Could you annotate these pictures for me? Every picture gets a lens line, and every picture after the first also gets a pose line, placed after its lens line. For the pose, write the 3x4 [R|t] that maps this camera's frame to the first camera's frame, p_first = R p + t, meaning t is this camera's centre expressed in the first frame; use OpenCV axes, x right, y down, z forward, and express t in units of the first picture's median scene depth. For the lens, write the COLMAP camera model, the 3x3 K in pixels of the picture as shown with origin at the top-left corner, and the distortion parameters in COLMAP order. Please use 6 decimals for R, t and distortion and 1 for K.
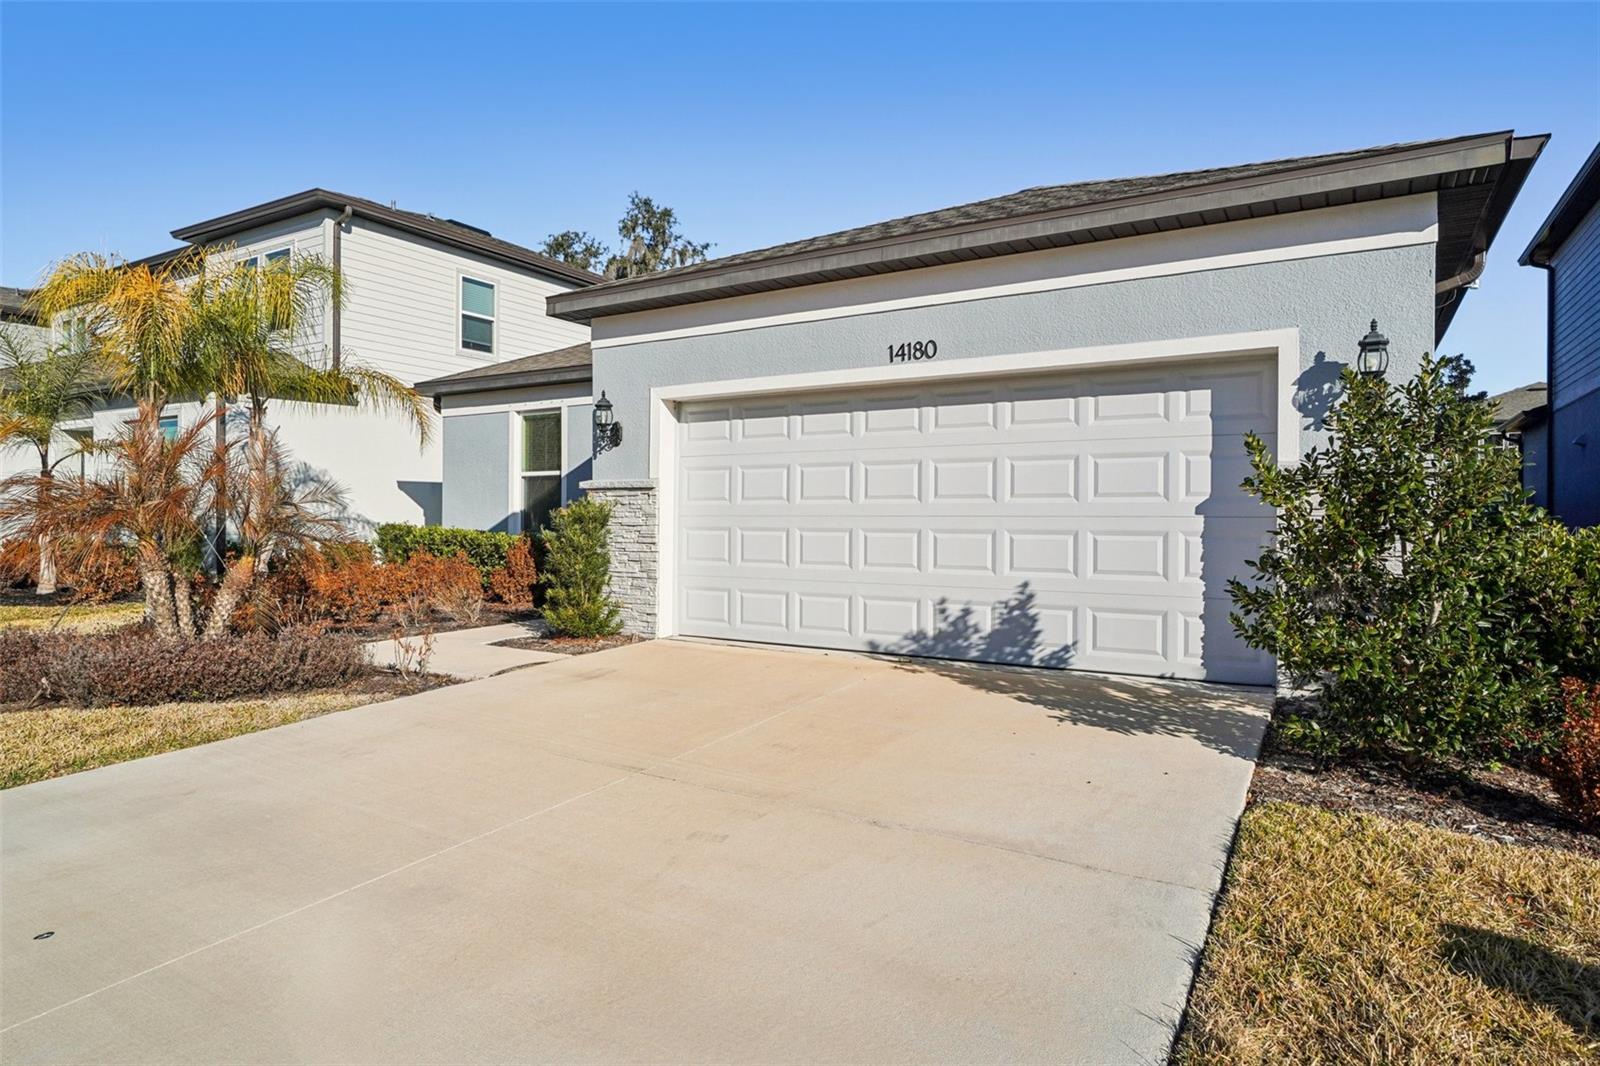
lens RADIAL K [[891.3, 0, 800.9], [0, 891.3, 475.9], [0, 0, 1]] dist [-0.178832, 0.000107]
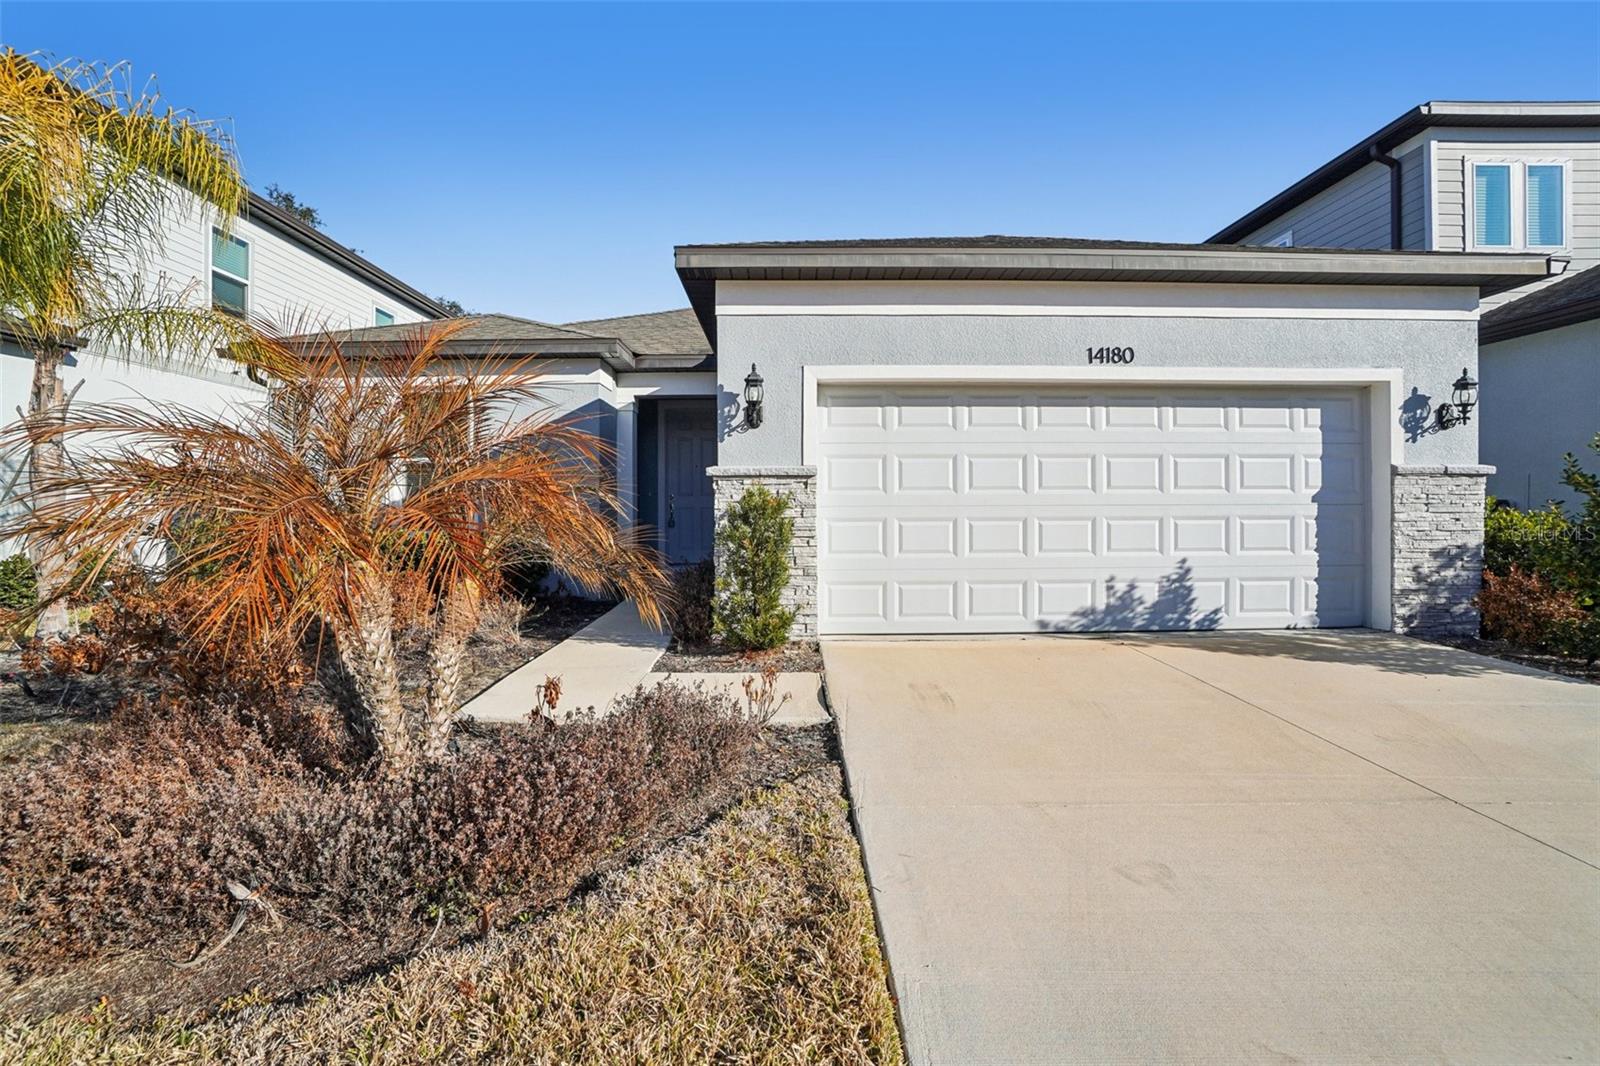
lens RADIAL K [[713.7, 0, 800.0], [0, 713.7, 505.0], [0, 0, 1]] dist [-0.068724, -0.000128]
pose [[0.841497, -0.008870, 0.540189, -0.676738], [-0.016387, 0.998986, 0.041931, 0.015165], [-0.540014, -0.044136, 0.840498, 0.467551]]
